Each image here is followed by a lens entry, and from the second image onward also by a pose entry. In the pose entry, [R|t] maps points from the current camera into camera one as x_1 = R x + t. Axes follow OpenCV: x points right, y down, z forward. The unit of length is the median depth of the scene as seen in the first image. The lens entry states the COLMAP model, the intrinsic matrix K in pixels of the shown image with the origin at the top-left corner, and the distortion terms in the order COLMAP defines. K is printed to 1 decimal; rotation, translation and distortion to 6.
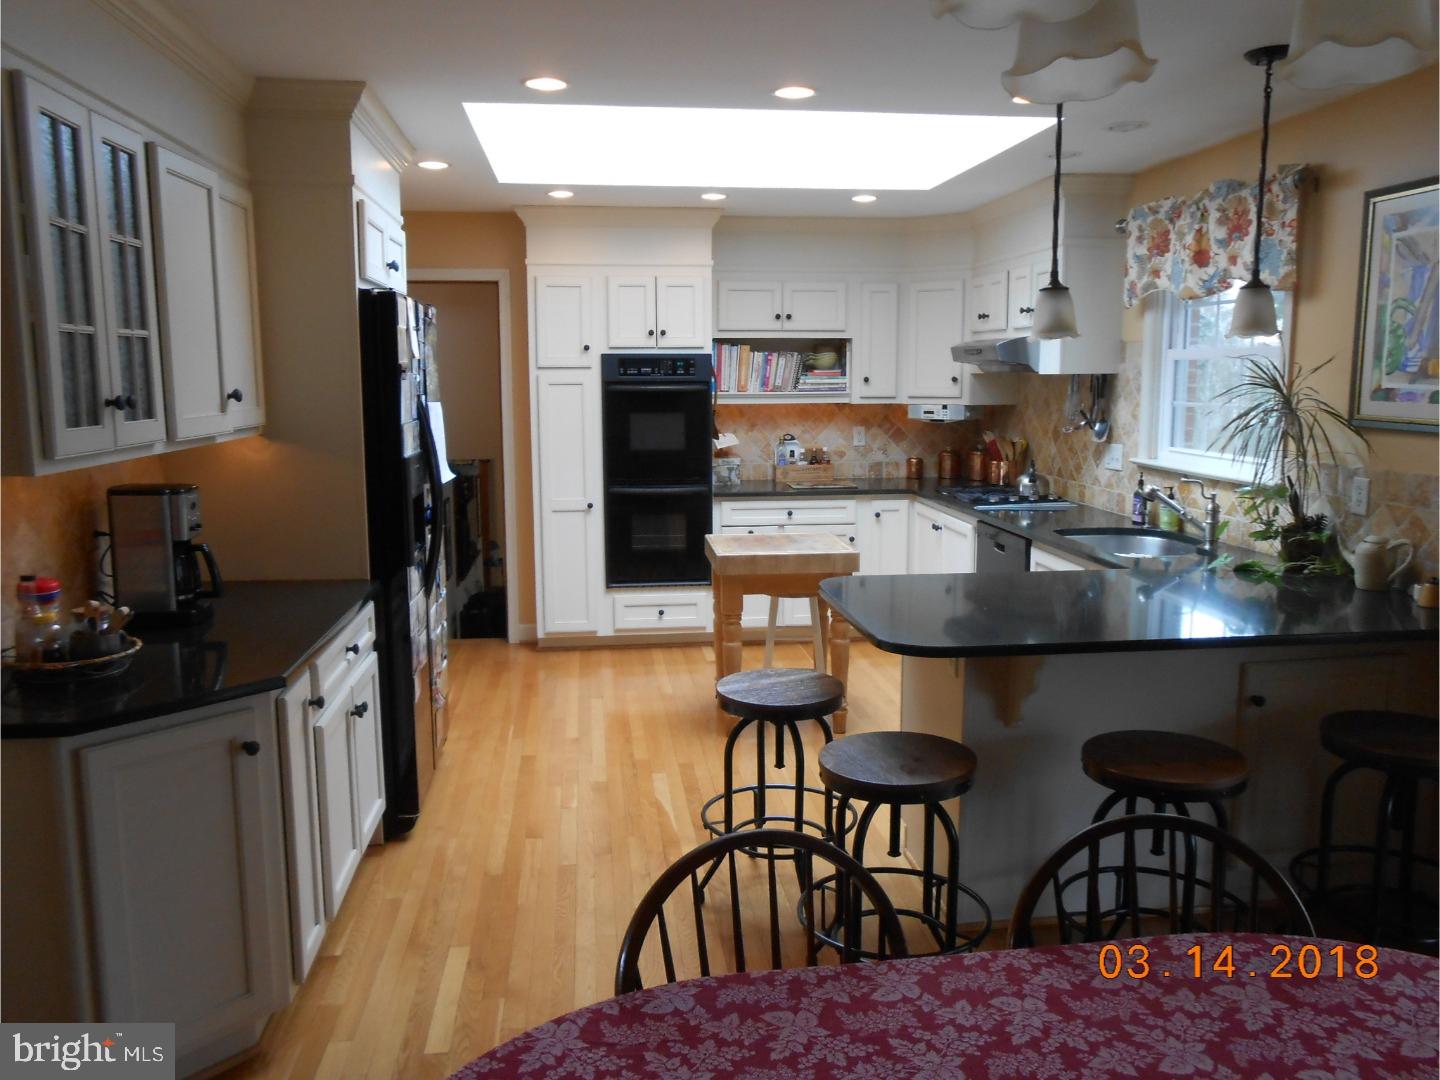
lens RADIAL K [[1102.3, 0, 727.4], [0, 1102.3, 533.6], [0, 0, 1]] dist [-0.053940, 0.063469]
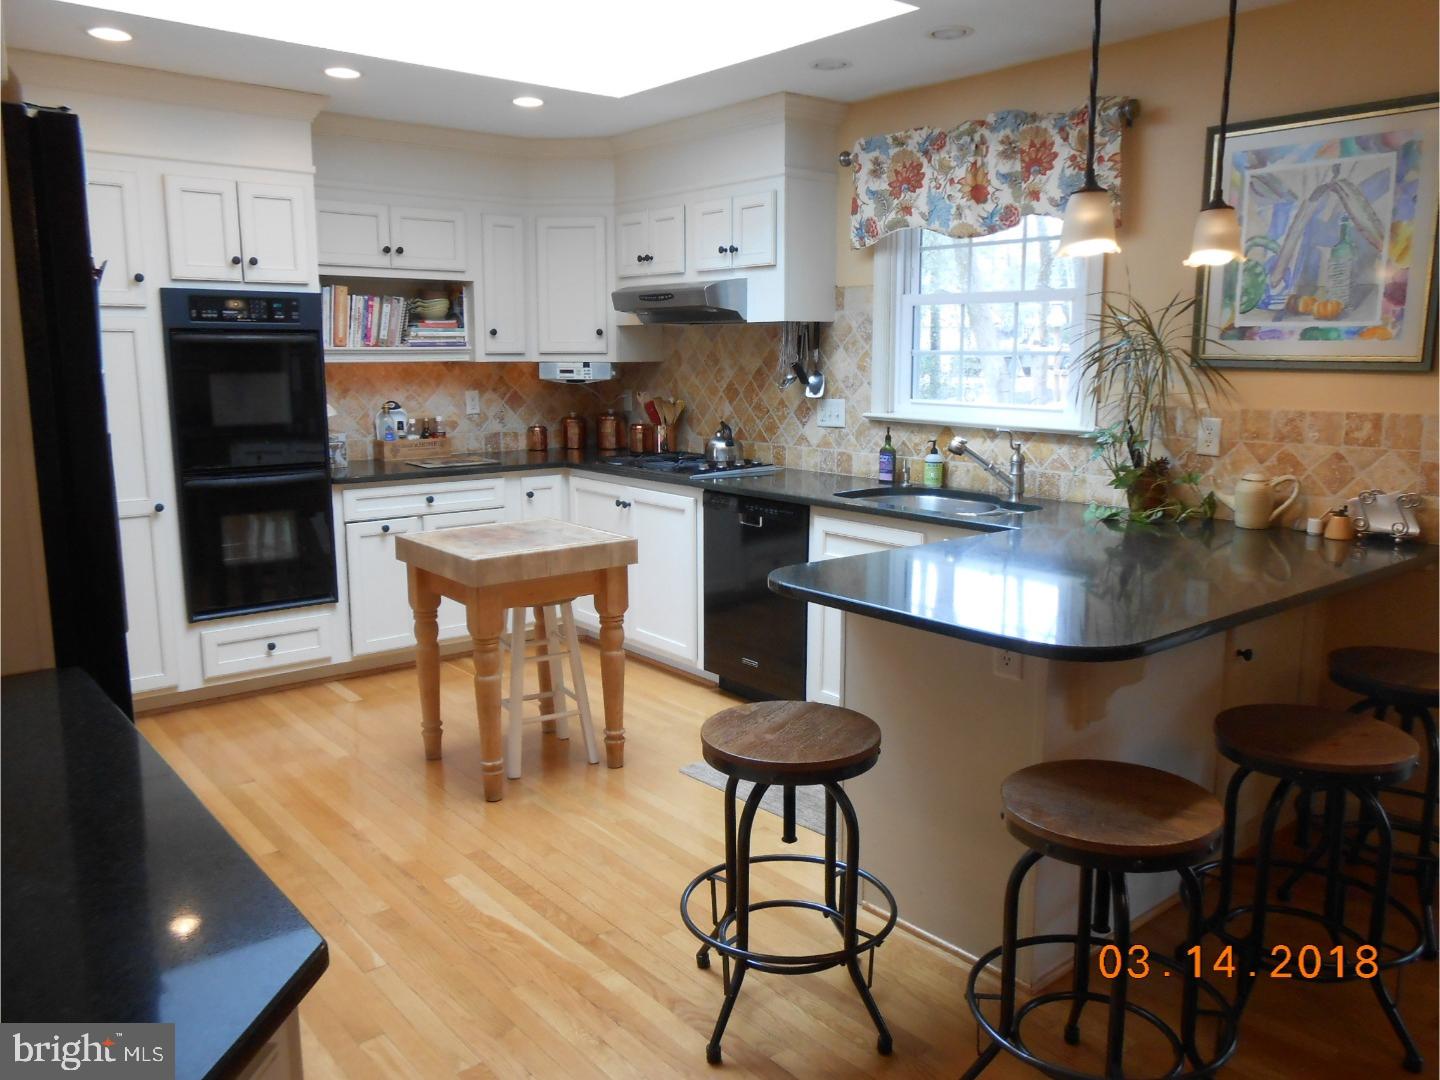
lens RADIAL K [[1102.3, 0, 721.3], [0, 1102.3, 533.9], [0, 0, 1]] dist [-0.053940, 0.063469]
pose [[0.841788, -0.082609, 0.533450, -0.214570], [0.072778, 0.996566, 0.039483, -0.011174], [-0.534880, 0.005587, 0.844909, 0.252704]]
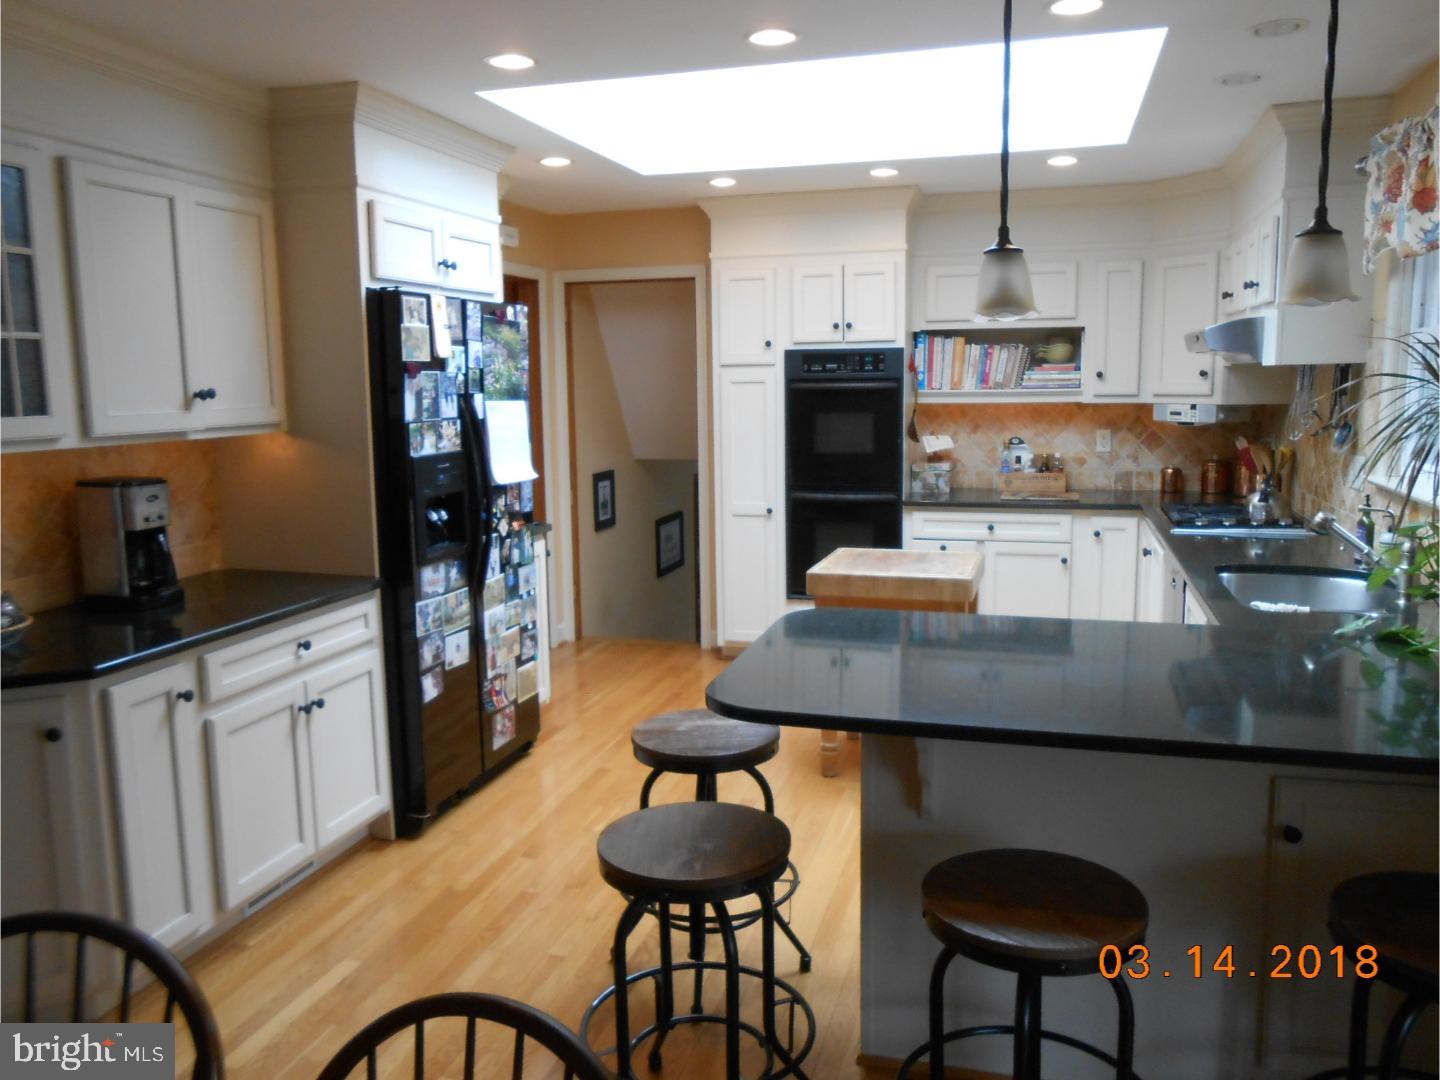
lens RADIAL K [[1102.3, 0, 730.6], [0, 1102.3, 527.5], [0, 0, 1]] dist [-0.053940, 0.063469]
pose [[0.919760, 0.044034, -0.390003, 0.235330], [-0.045790, 0.998940, 0.004799, -0.015022], [0.389801, 0.013444, 0.920801, 0.128111]]
